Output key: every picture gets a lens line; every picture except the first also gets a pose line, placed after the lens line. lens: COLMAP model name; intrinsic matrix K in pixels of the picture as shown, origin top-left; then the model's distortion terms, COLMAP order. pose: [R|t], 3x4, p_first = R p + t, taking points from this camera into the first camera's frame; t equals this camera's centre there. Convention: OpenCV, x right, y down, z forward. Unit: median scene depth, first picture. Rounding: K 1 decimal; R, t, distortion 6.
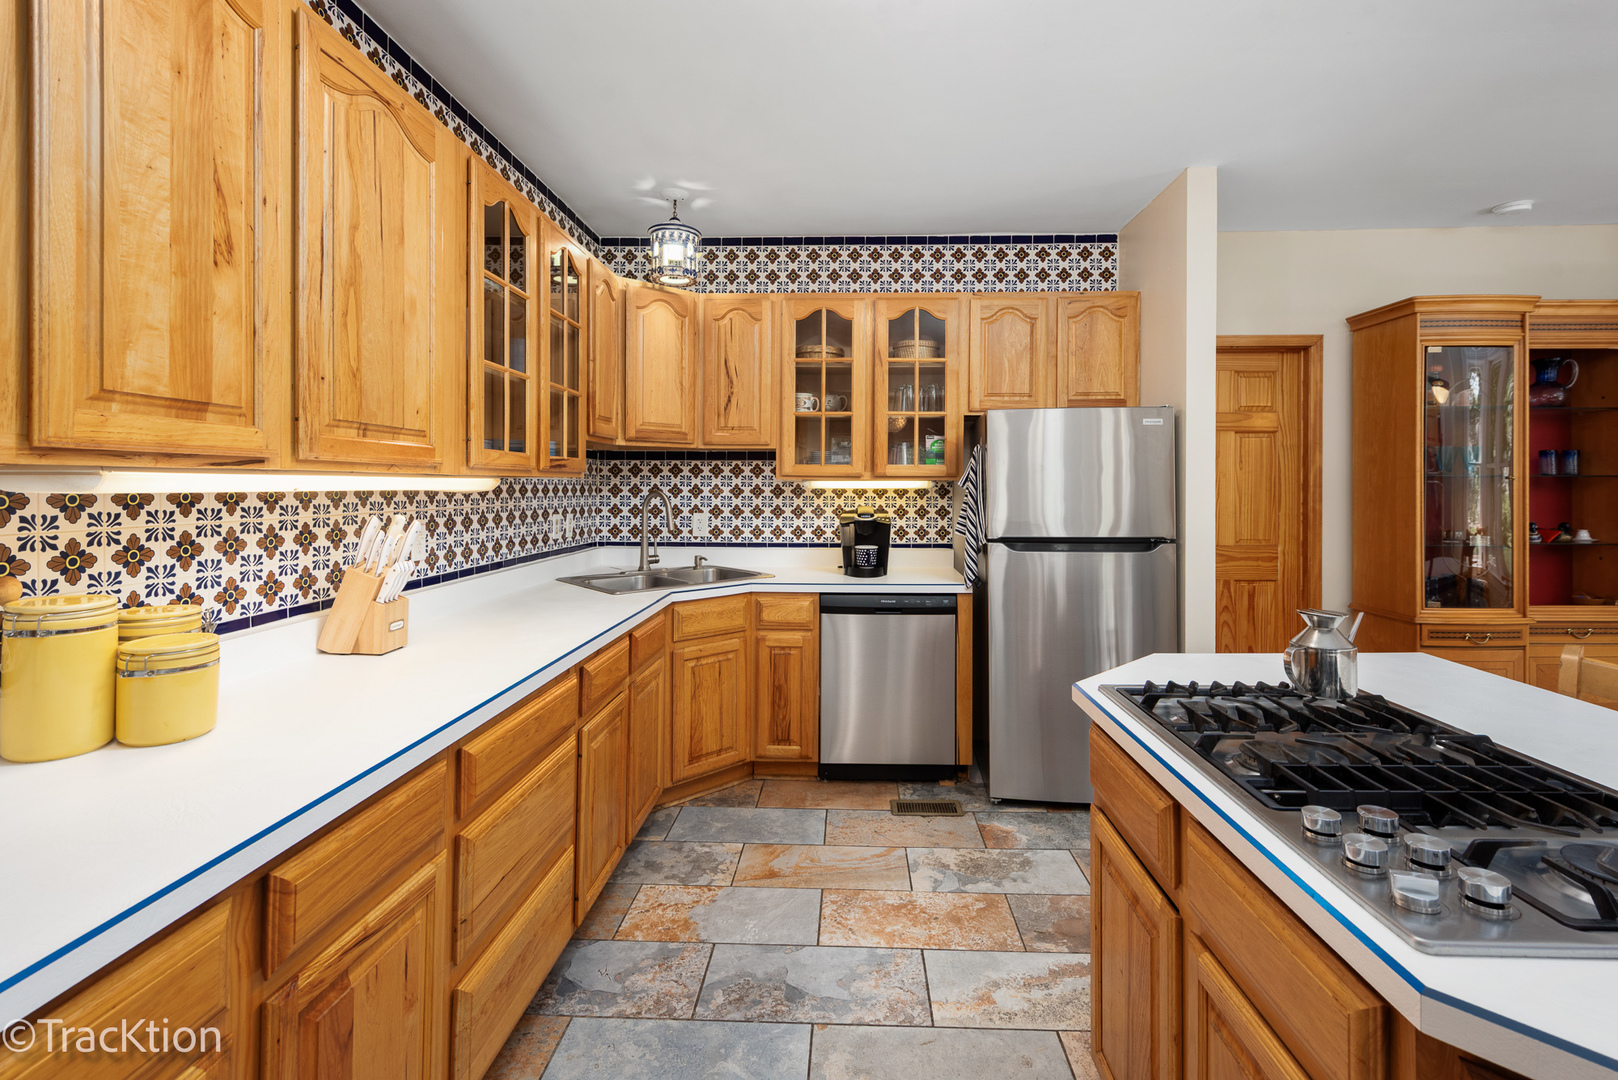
lens RADIAL K [[719.0, 0, 826.0], [0, 719.0, 489.1], [0, 0, 1]] dist [-0.002052, -0.000308]
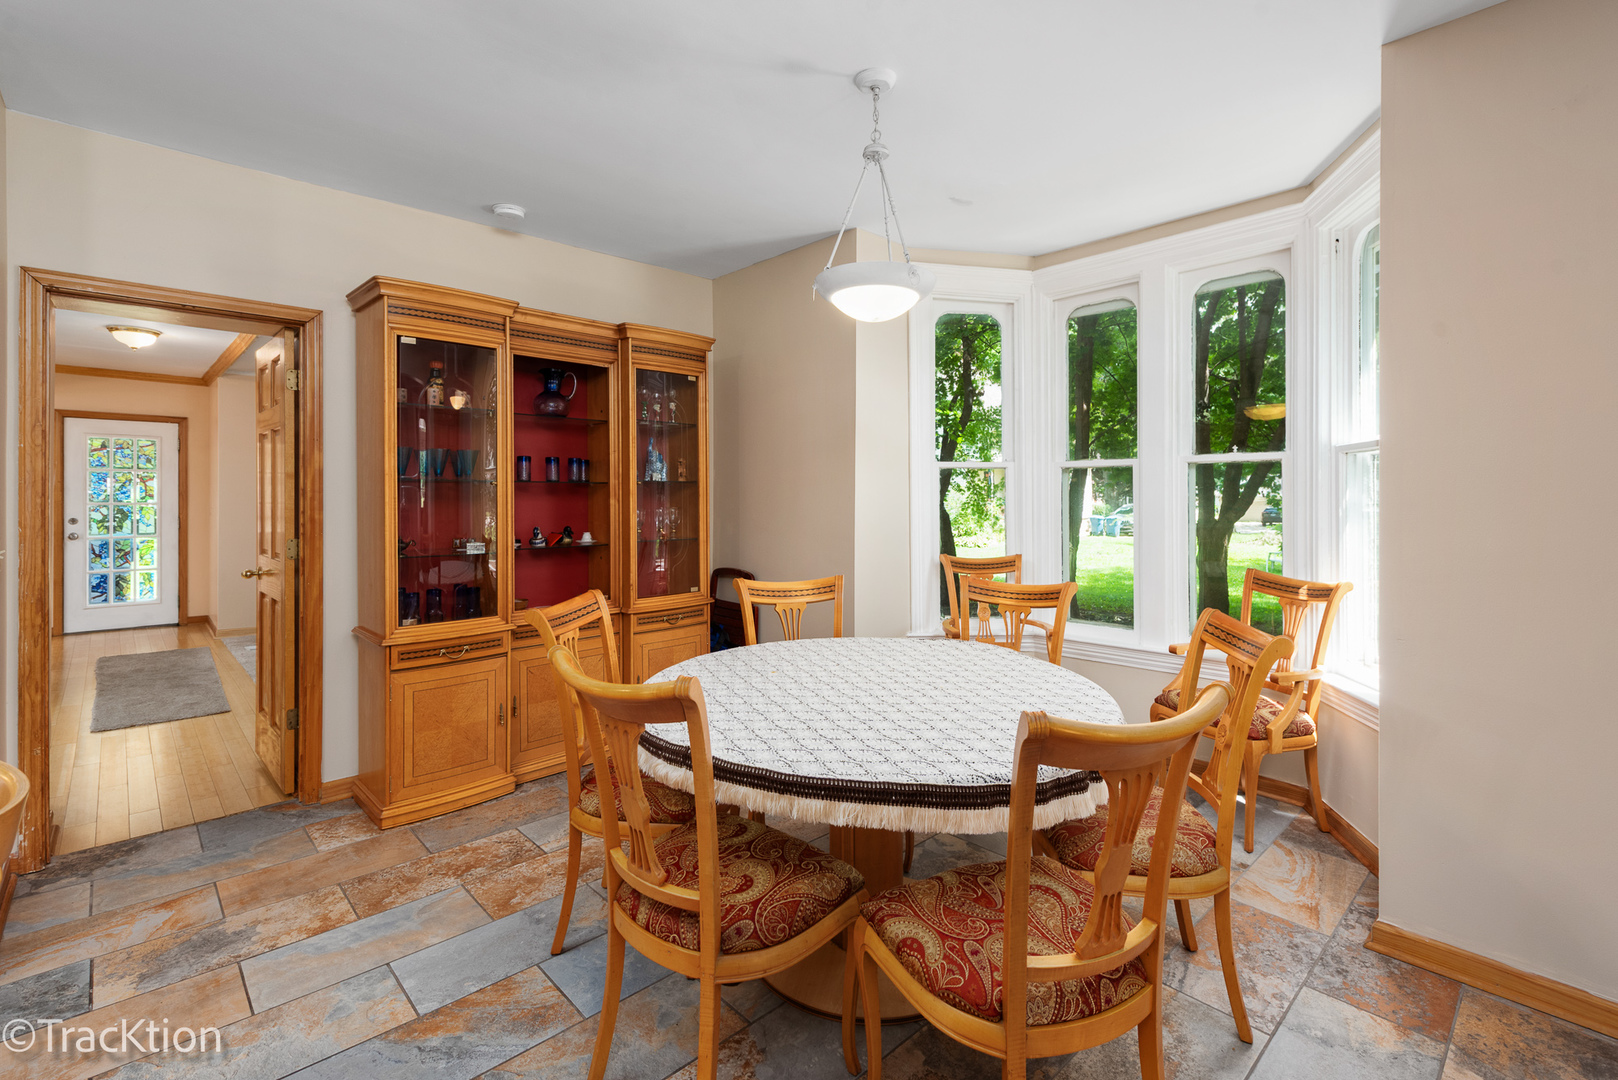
lens RADIAL K [[735.9, 0, 806.3], [0, 735.9, 497.5], [0, 0, 1]] dist [0.022490, -0.006875]
pose [[0.700811, -0.003061, 0.713341, 0.501170], [0.001418, 0.999995, 0.002898, 0.001639], [-0.713346, -0.001019, 0.700812, -0.011998]]
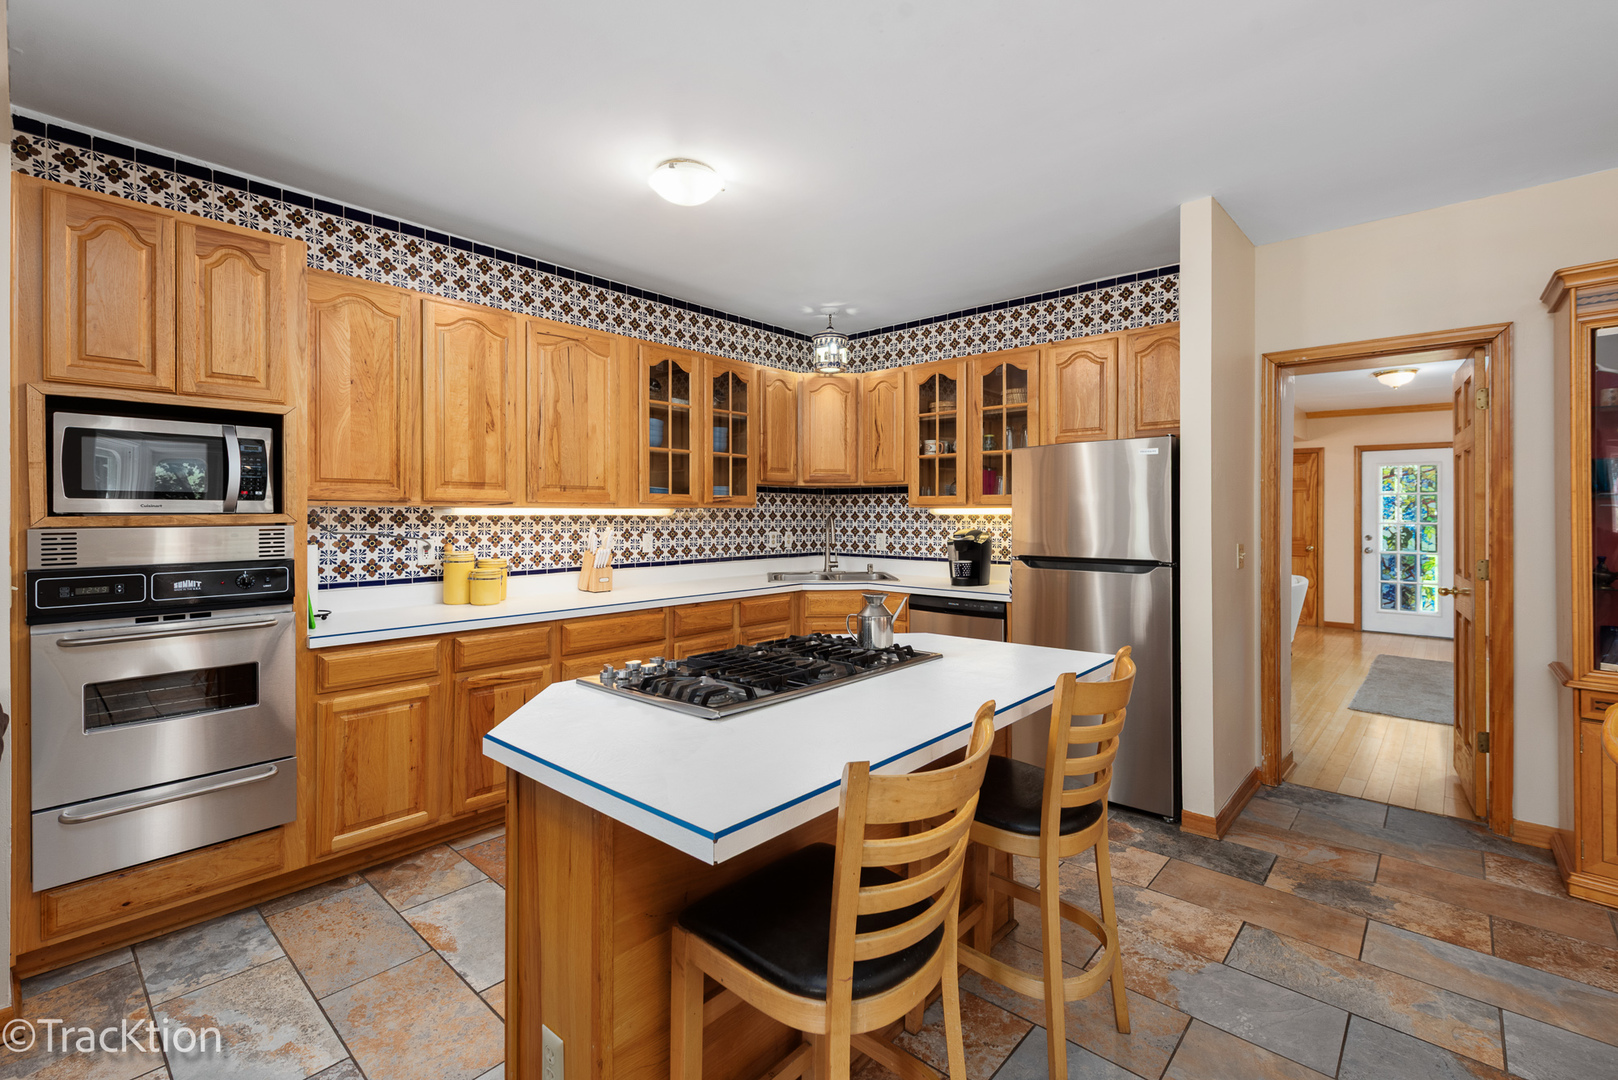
lens RADIAL K [[713.7, 0, 821.1], [0, 713.7, 511.0], [0, 0, 1]] dist [0.012234, -0.000986]
pose [[0.778565, -0.003844, -0.627552, 0.637825], [-0.001246, 0.999970, -0.007671, 0.002856], [0.627563, 0.006755, 0.778537, -0.112430]]
